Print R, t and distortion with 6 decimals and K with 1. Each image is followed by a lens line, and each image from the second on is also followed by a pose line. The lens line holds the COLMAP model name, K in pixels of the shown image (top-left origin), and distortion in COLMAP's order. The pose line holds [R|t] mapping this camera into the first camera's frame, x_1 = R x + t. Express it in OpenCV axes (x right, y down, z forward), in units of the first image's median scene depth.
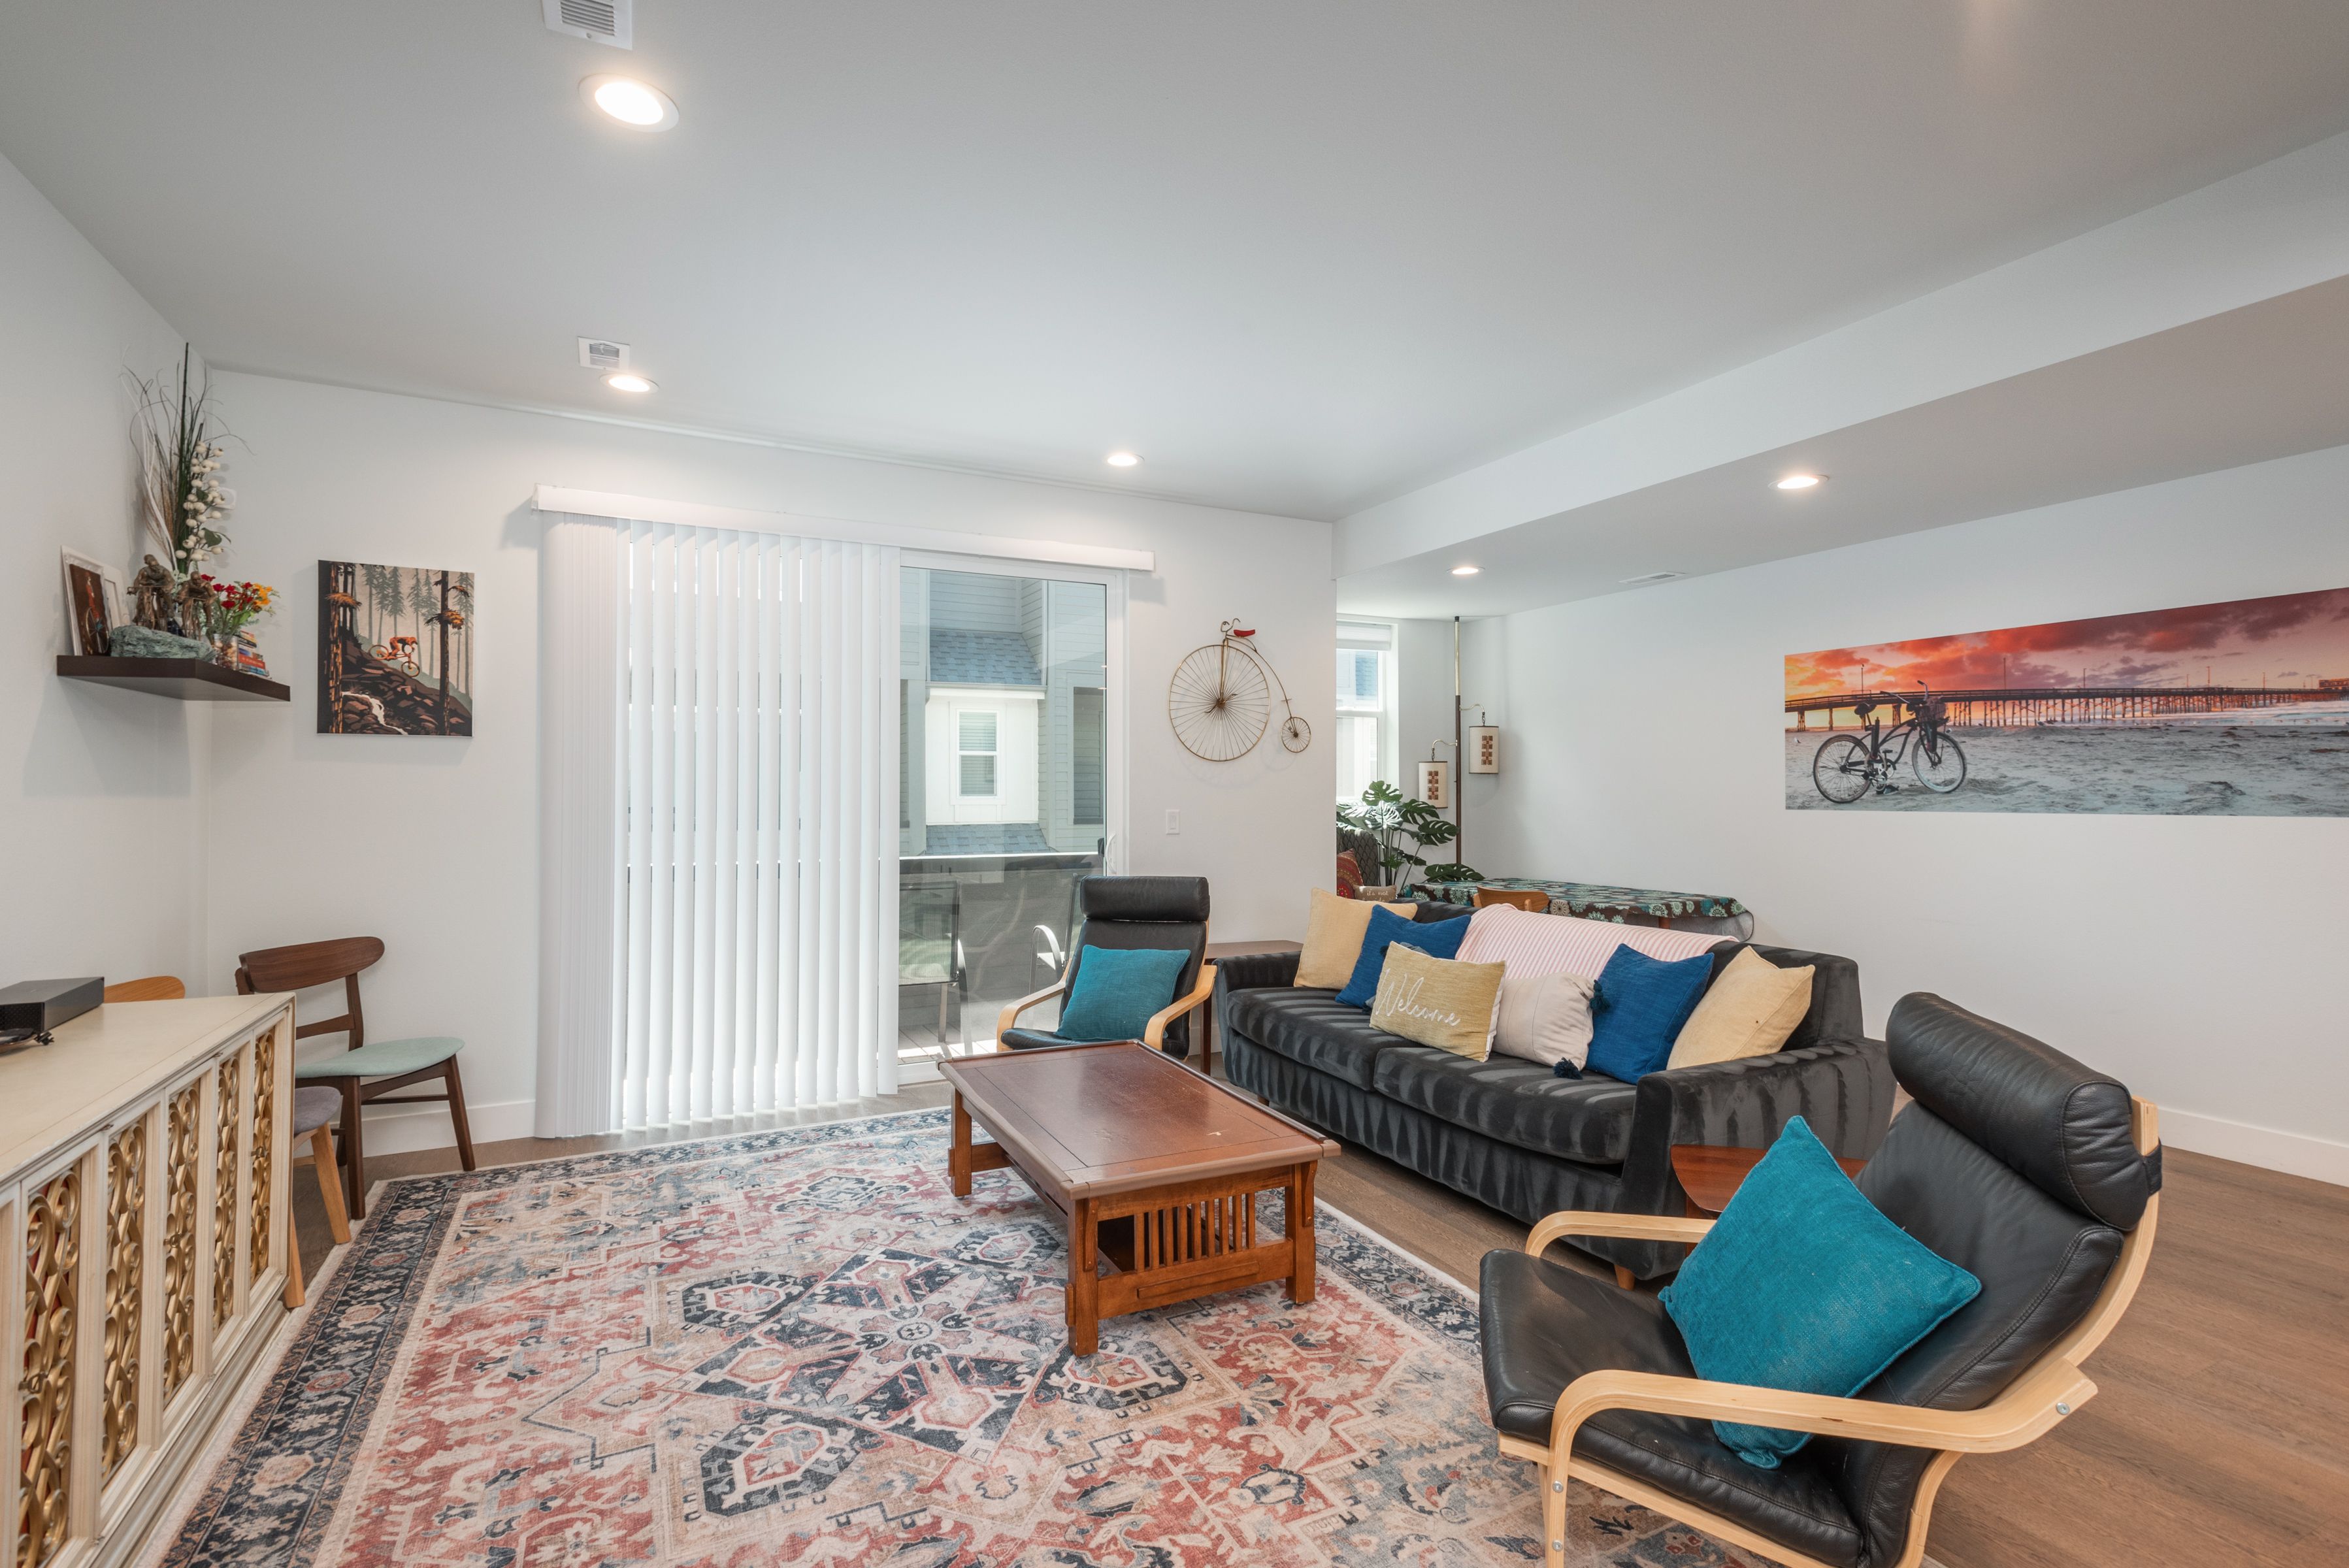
lens RADIAL K [[1094.2, 0, 1180.0], [0, 1094.2, 780.0], [0, 0, 1]] dist [0.012448, -0.000552]
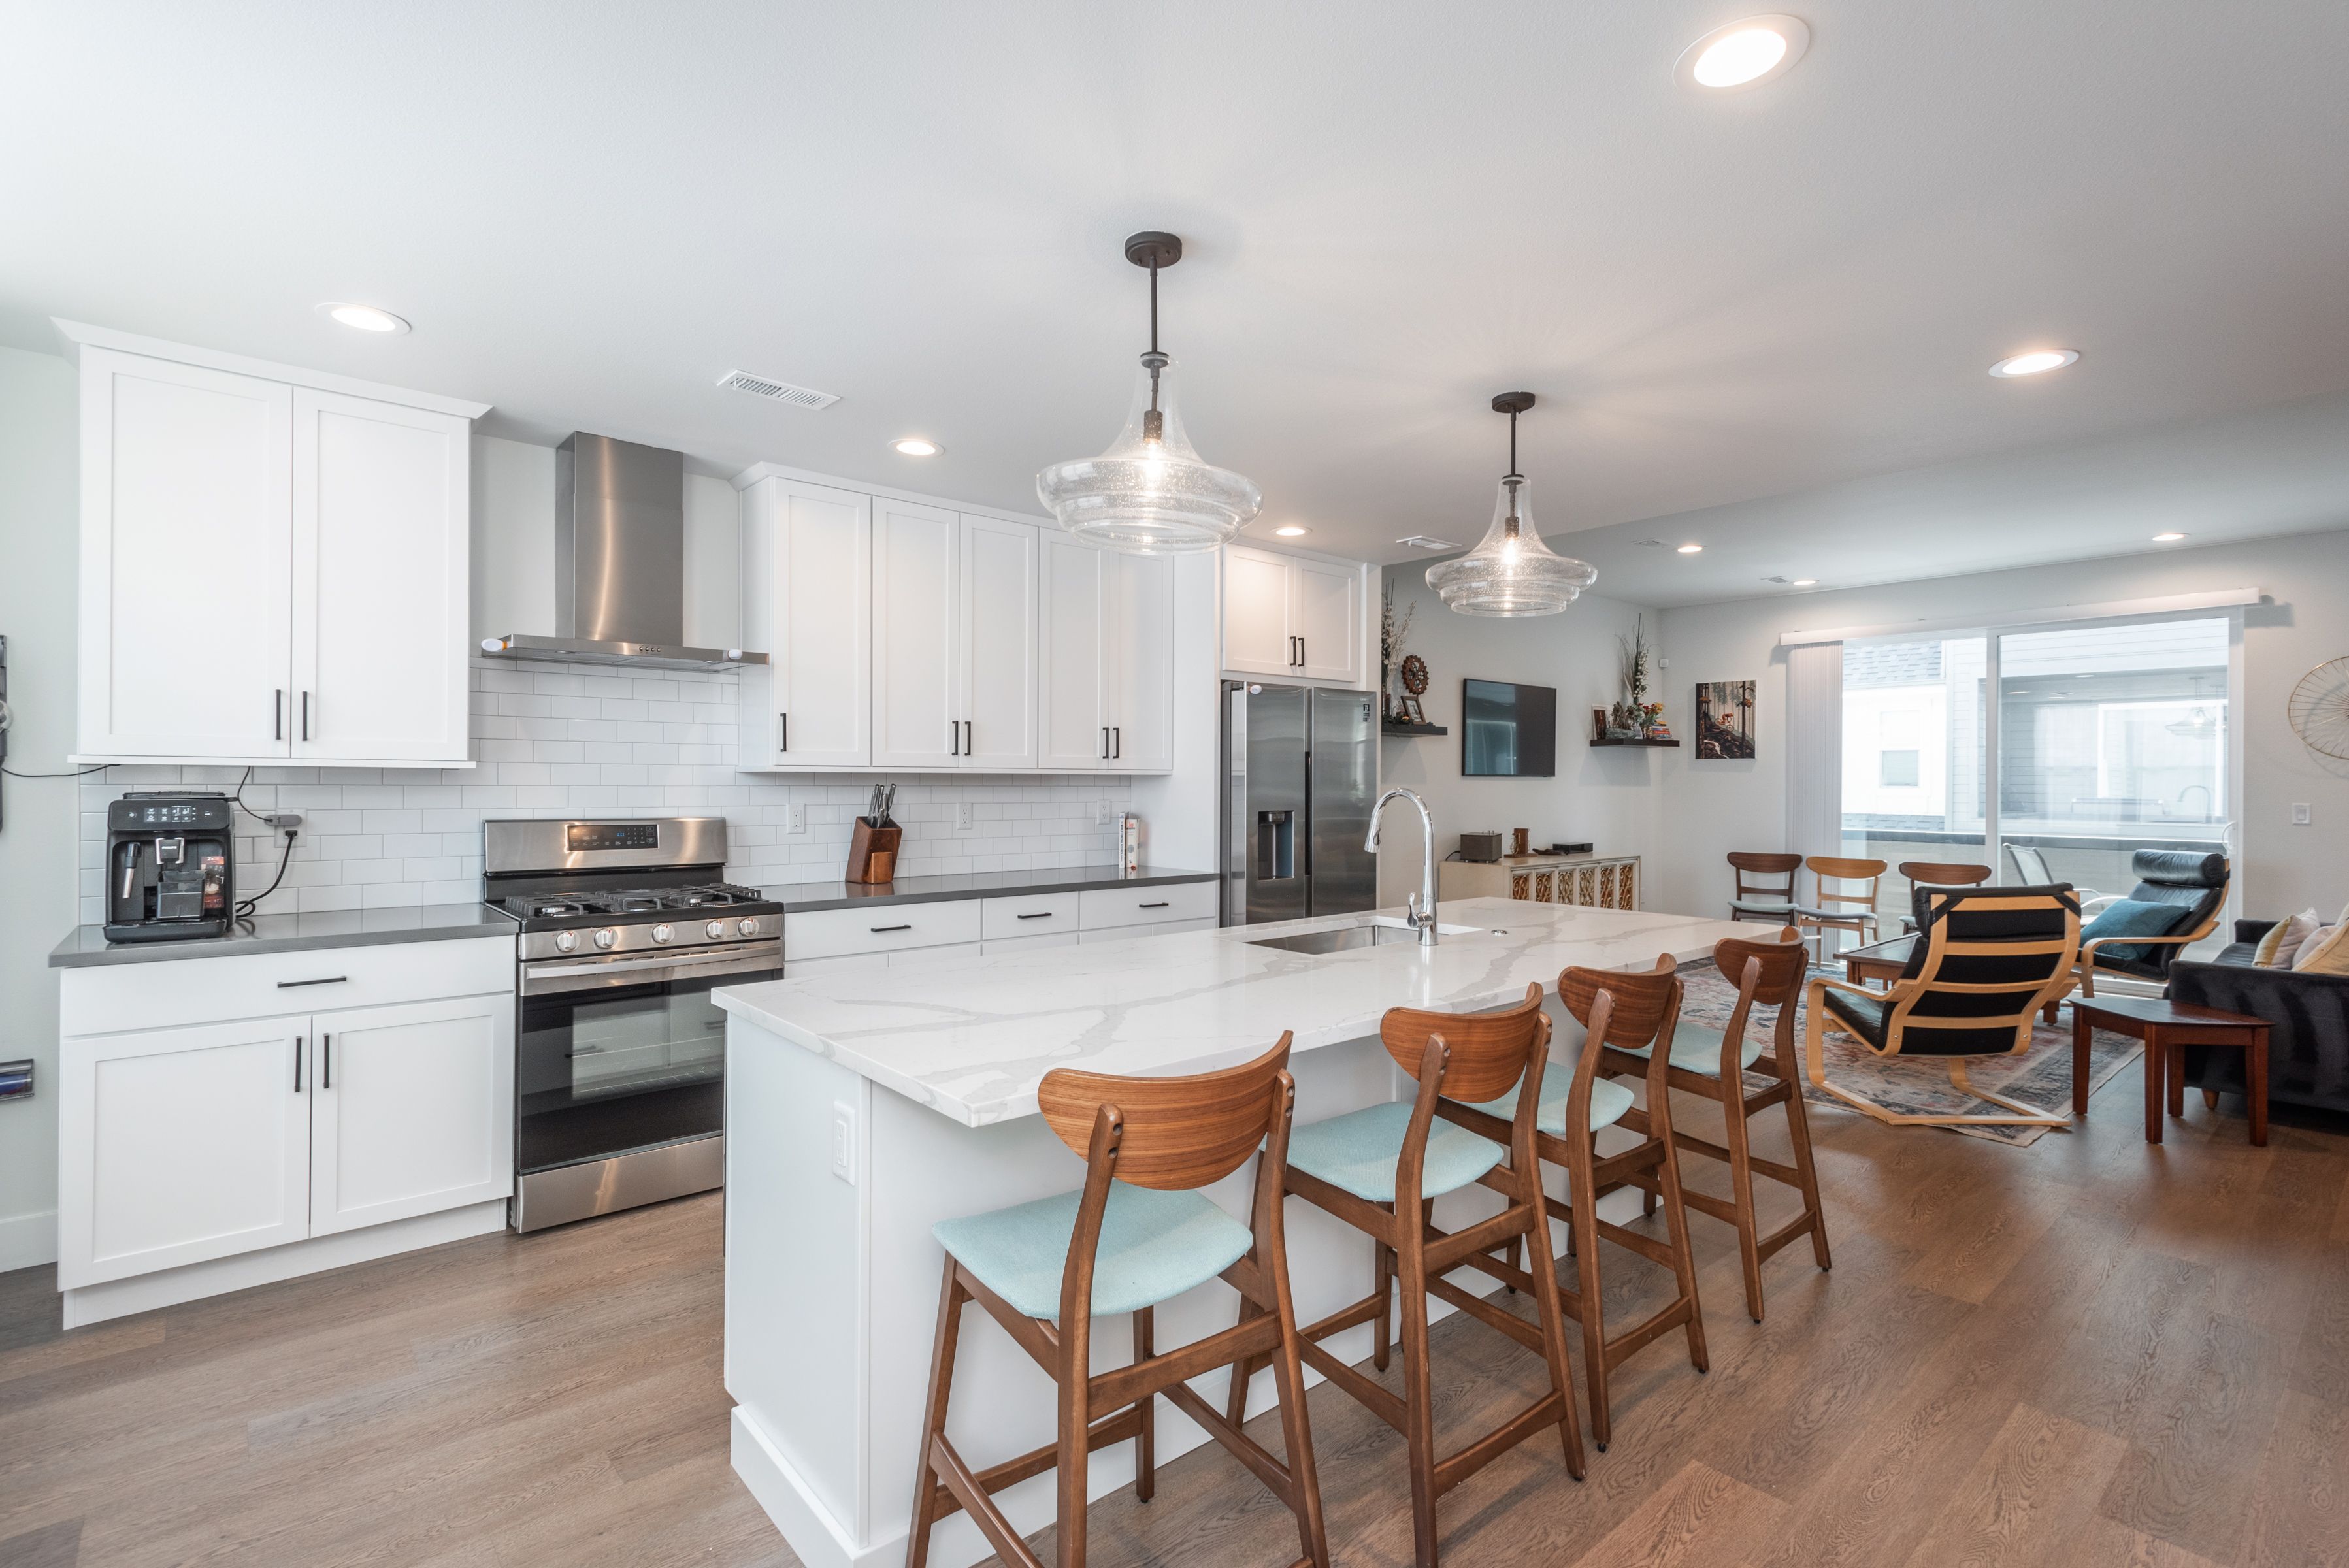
lens RADIAL K [[1101.6, 0, 1189.1], [0, 1101.6, 782.8], [0, 0, 1]] dist [0.027312, -0.001000]
pose [[0.252093, 0.003383, -0.967697, 1.130211], [0.007119, 0.999960, 0.005350, -0.012253], [0.967677, -0.008238, 0.252059, -0.574504]]
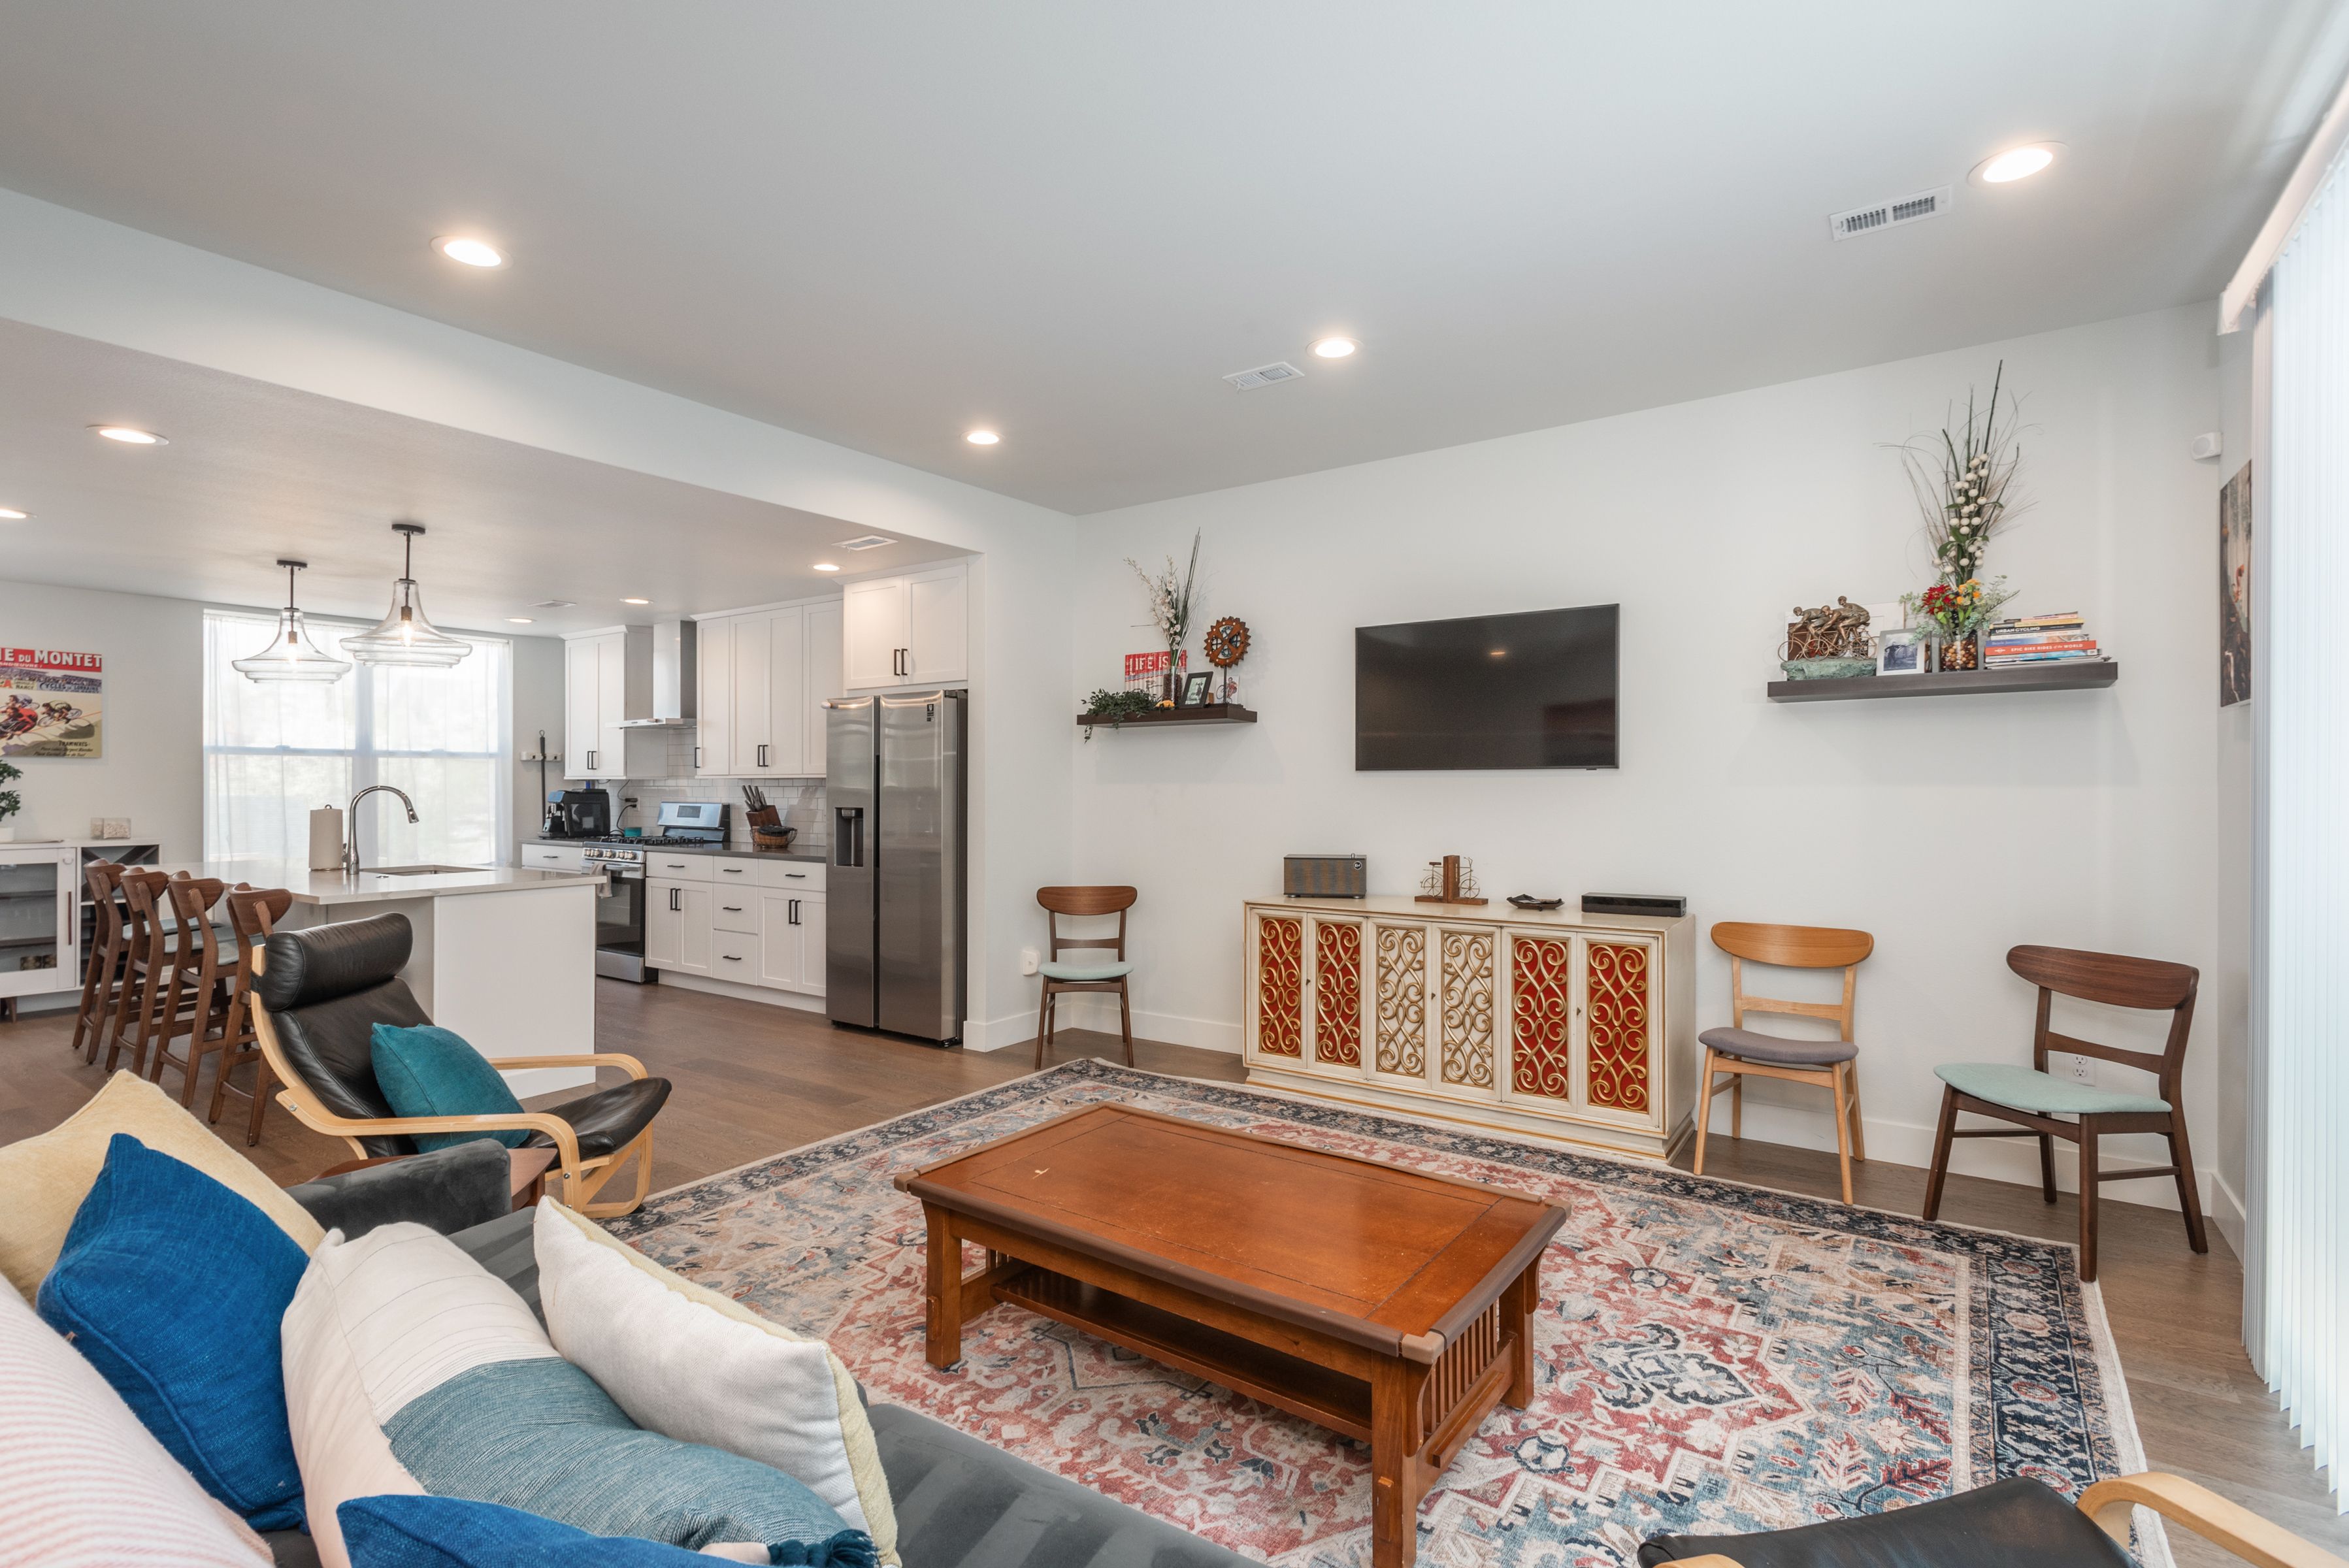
lens RADIAL K [[1094.2, 0, 1180.0], [0, 1094.2, 780.0], [0, 0, 1]] dist [0.012448, -0.000552]
pose [[-0.883075, 0.000866, -0.469231, 0.245275], [0.008320, 0.999870, -0.013812, 0.014814], [0.469158, -0.016101, -0.882968, 1.295585]]
